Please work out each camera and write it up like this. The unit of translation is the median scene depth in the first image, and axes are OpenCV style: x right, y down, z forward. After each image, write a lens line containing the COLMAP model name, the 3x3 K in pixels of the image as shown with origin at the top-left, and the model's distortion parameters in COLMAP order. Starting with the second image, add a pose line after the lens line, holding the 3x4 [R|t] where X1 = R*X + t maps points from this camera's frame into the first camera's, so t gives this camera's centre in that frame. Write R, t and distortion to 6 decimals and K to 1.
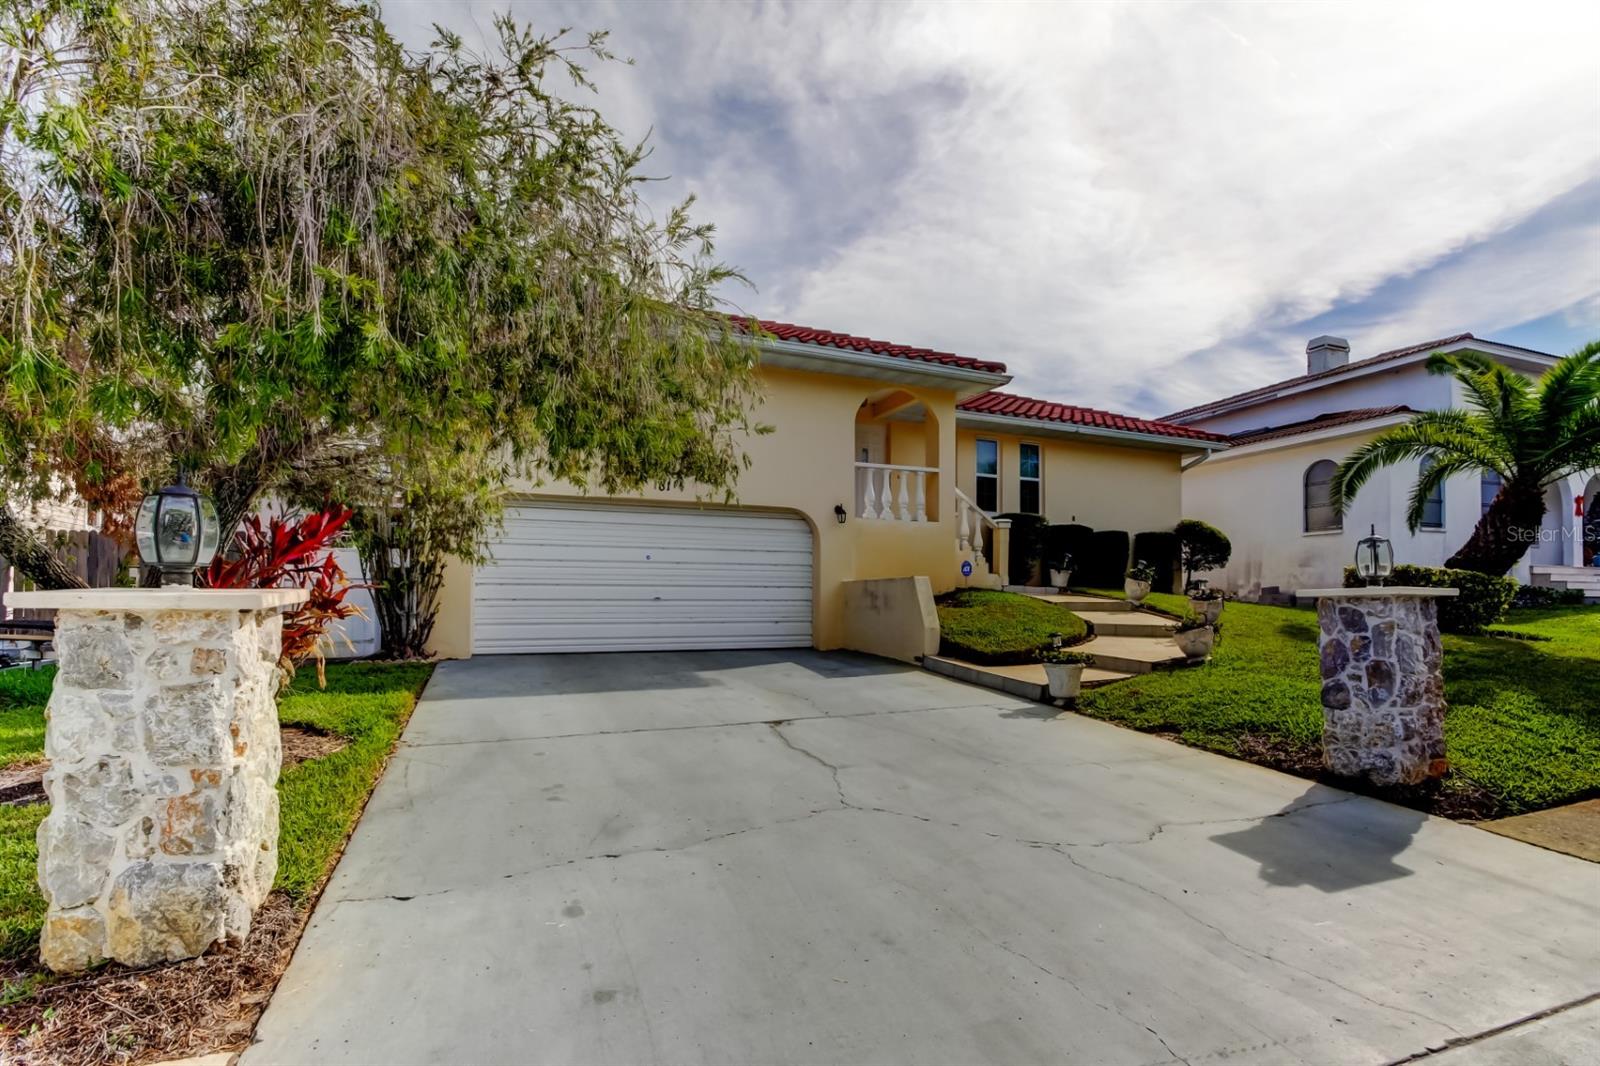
lens RADIAL K [[745.6, 0, 876.7], [0, 745.6, 617.2], [0, 0, 1]] dist [0.018458, -0.001868]
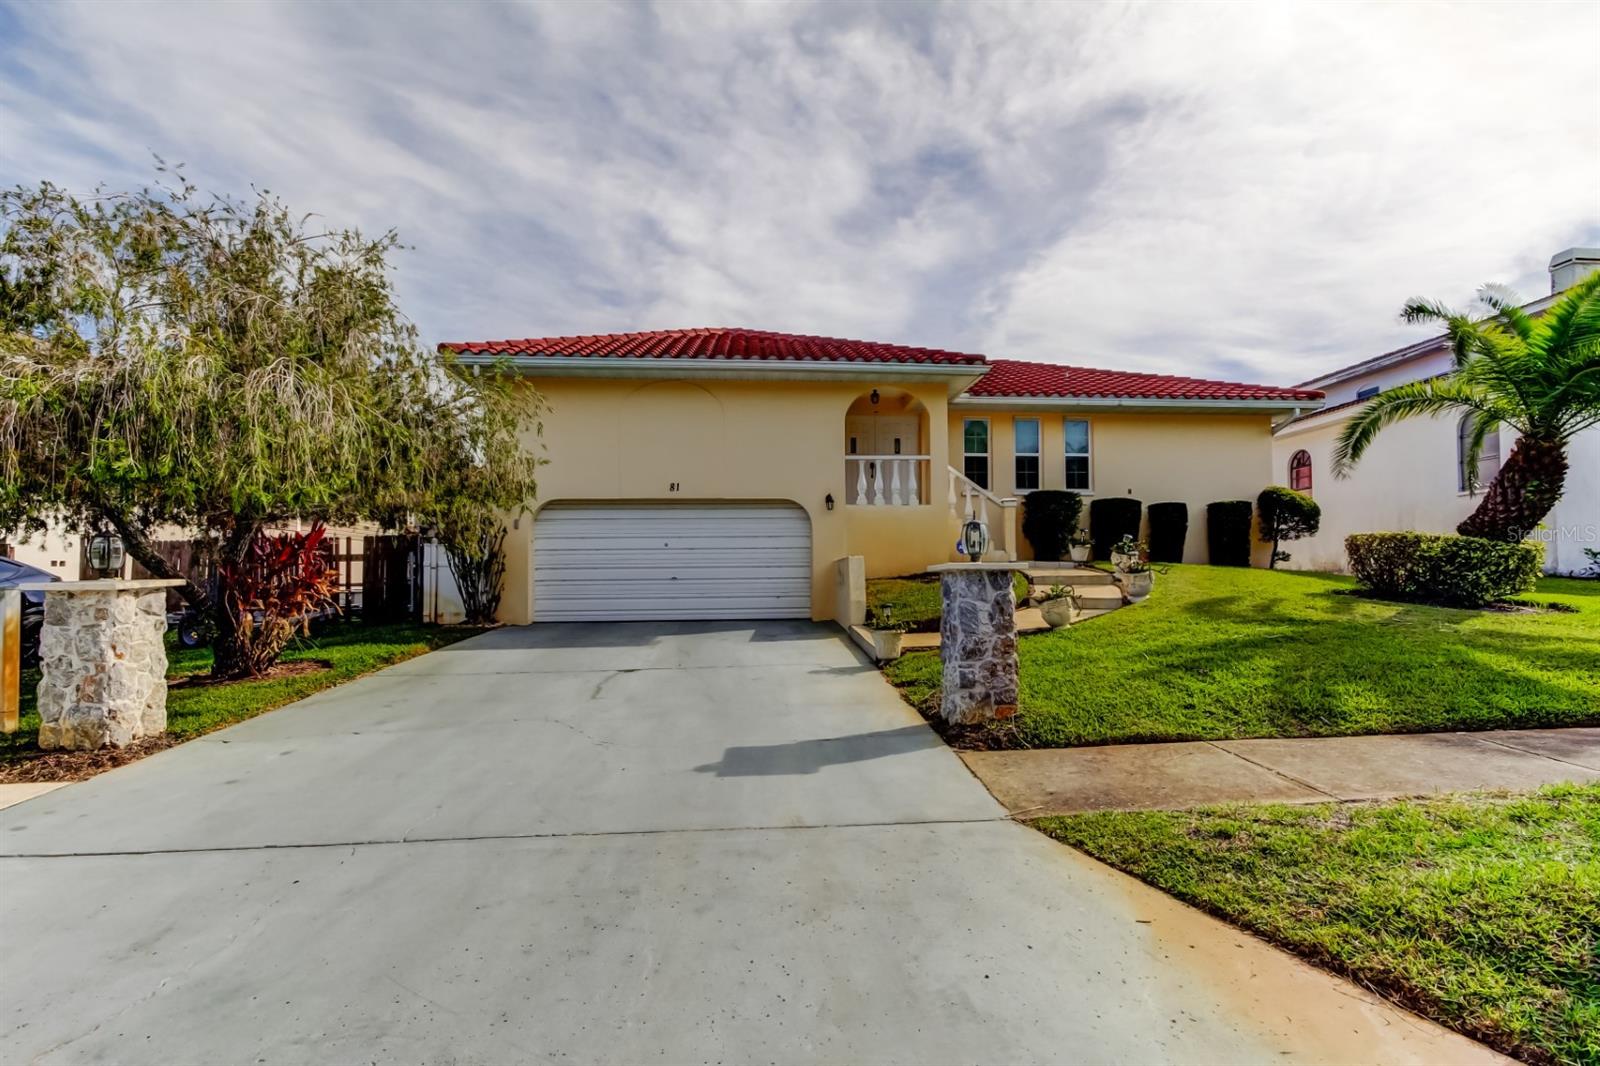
lens RADIAL K [[745.6, 0, 858.4], [0, 745.6, 579.3], [0, 0, 1]] dist [0.018458, -0.001868]
pose [[0.956144, -0.012738, -0.292621, 0.883995], [0.007199, 0.999774, -0.019997, 0.008554], [0.292809, 0.017013, 0.956020, -0.216097]]
